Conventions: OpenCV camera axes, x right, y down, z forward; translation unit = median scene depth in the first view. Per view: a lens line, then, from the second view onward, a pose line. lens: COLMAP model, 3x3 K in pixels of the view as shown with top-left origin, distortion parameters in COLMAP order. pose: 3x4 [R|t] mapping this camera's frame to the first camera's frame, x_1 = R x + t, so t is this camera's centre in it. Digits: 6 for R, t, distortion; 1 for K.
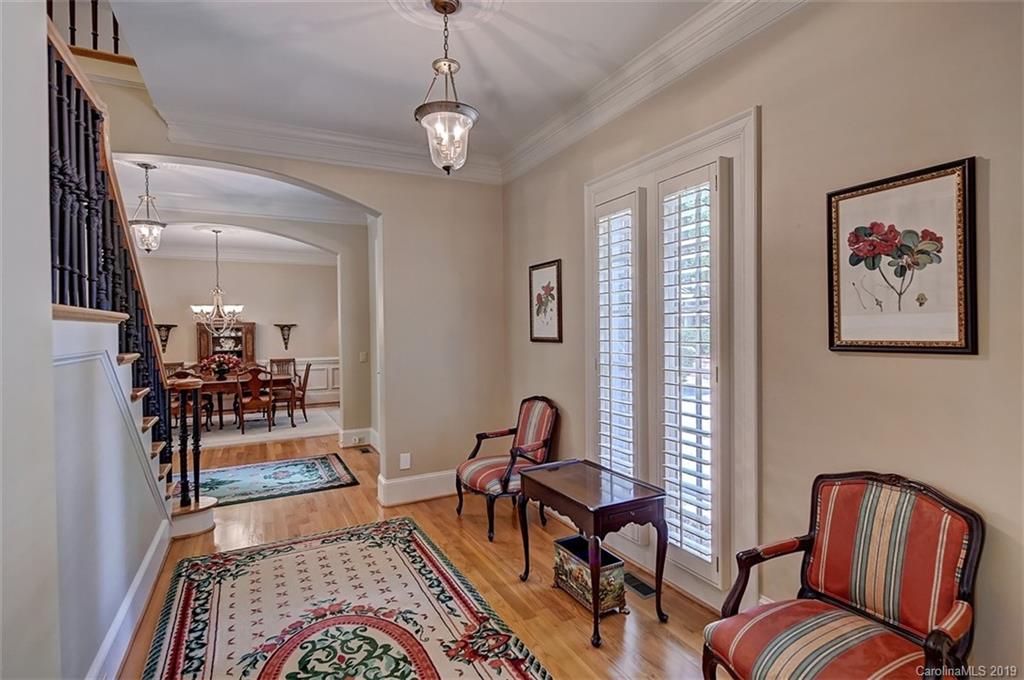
lens RADIAL K [[496.7, 0, 515.5], [0, 496.7, 334.3], [0, 0, 1]] dist [-0.002291, -0.000334]
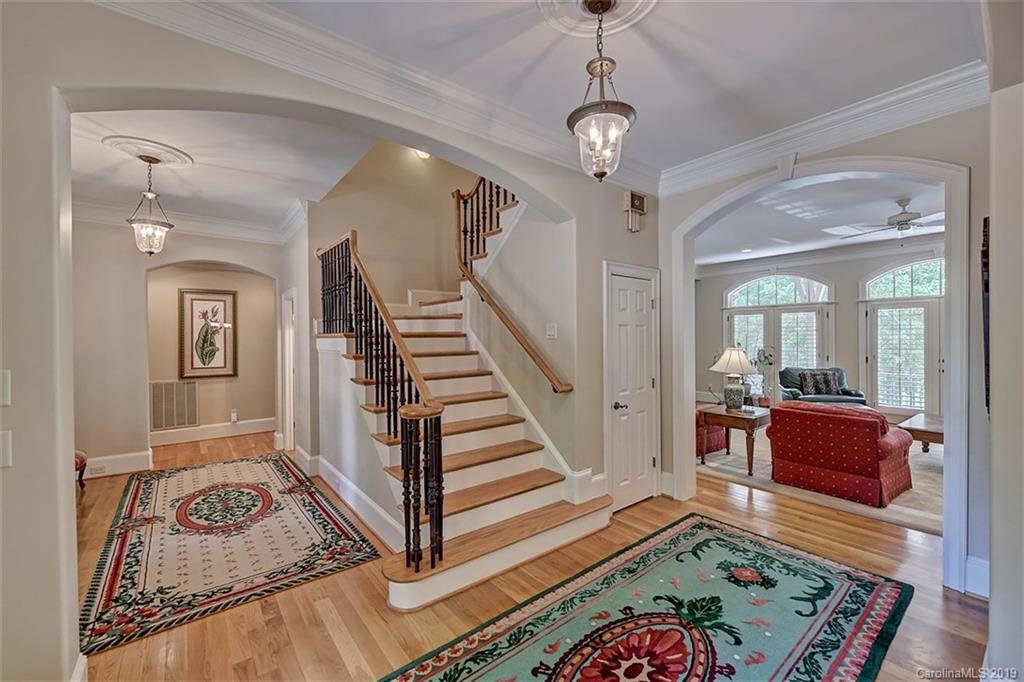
lens RADIAL K [[419.1, 0, 515.8], [0, 419.1, 337.7], [0, 0, 1]] dist [-0.001427, -0.000599]
pose [[-0.982348, 0.019913, -0.186001, -0.737499], [0.016815, 0.999693, 0.018219, -0.025670], [0.186307, 0.014770, -0.982381, 1.773549]]
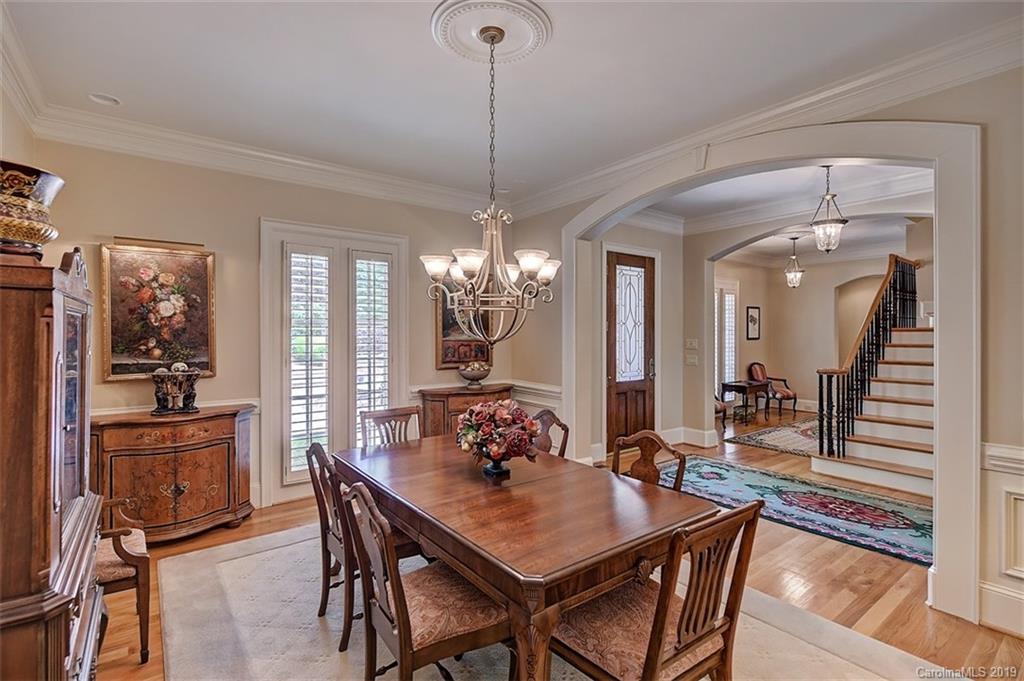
lens RADIAL K [[480.9, 0, 510.4], [0, 480.9, 333.6], [0, 0, 1]] dist [0.000838, -0.000894]
pose [[-0.166054, 0.008089, 0.986083, -2.021514], [0.011350, 0.999916, -0.006291, -0.013217], [-0.986051, 0.010147, -0.166132, 2.270836]]
